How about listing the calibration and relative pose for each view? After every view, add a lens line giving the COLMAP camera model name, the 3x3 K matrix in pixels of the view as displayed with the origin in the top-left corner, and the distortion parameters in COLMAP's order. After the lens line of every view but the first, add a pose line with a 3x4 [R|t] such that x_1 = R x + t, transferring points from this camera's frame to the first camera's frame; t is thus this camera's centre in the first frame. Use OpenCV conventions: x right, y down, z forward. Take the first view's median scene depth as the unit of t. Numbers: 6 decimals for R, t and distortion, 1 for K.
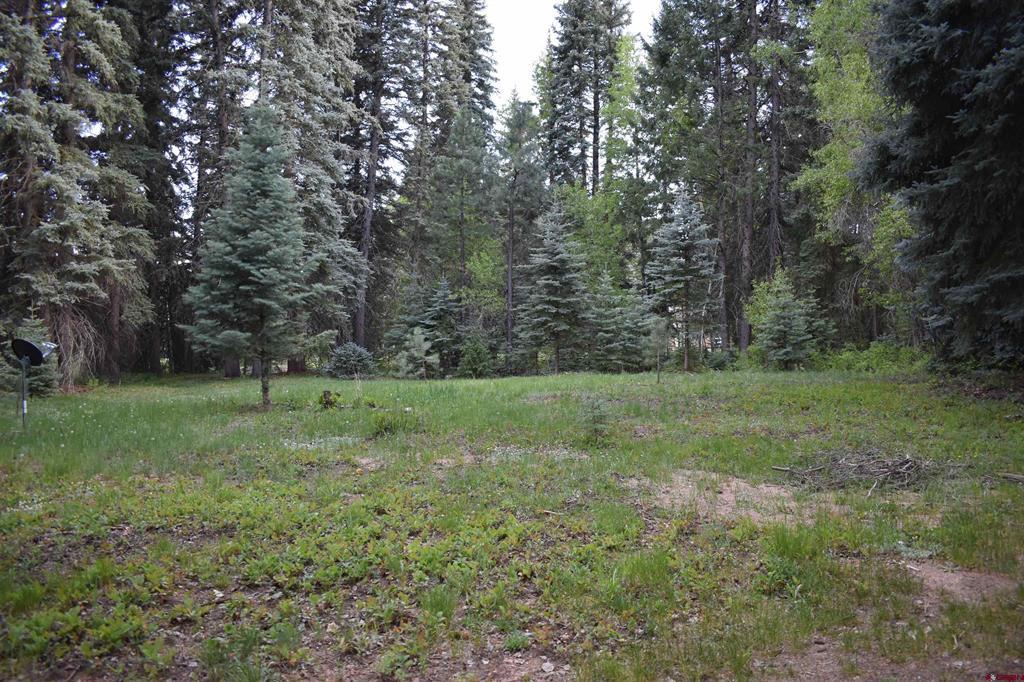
lens RADIAL K [[799.0, 0, 517.2], [0, 799.0, 345.8], [0, 0, 1]] dist [-0.102251, 0.021188]
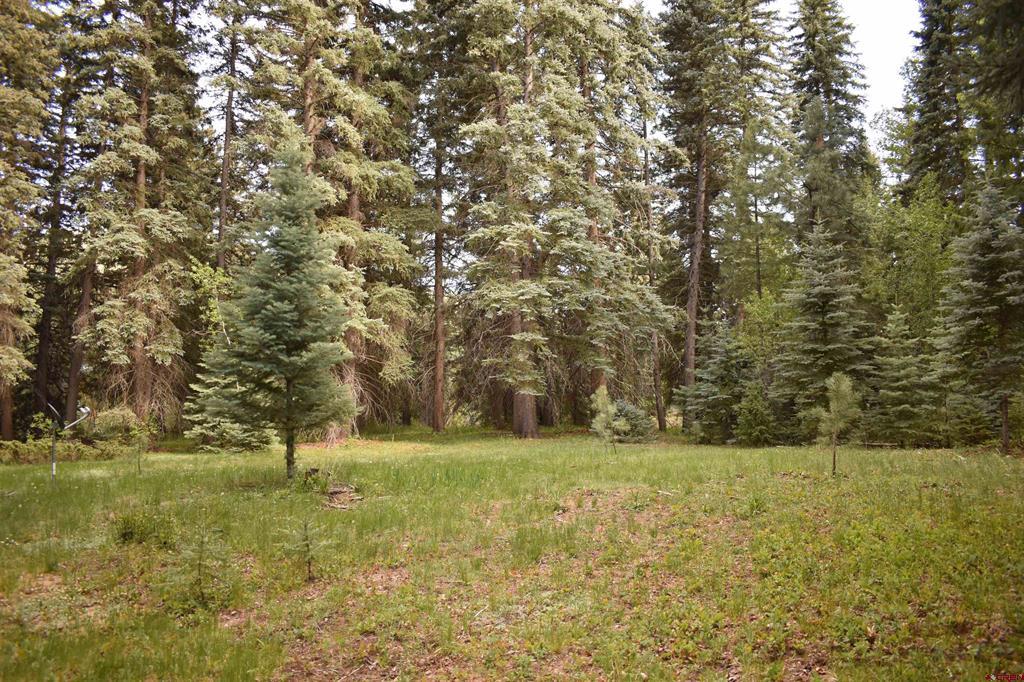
lens RADIAL K [[799.0, 0, 509.1], [0, 799.0, 339.8], [0, 0, 1]] dist [-0.102251, 0.021188]
pose [[0.832213, -0.033407, -0.553449, 0.229602], [-0.004233, 0.997771, -0.066592, -0.014210], [0.554440, 0.057761, 0.830216, 0.229471]]
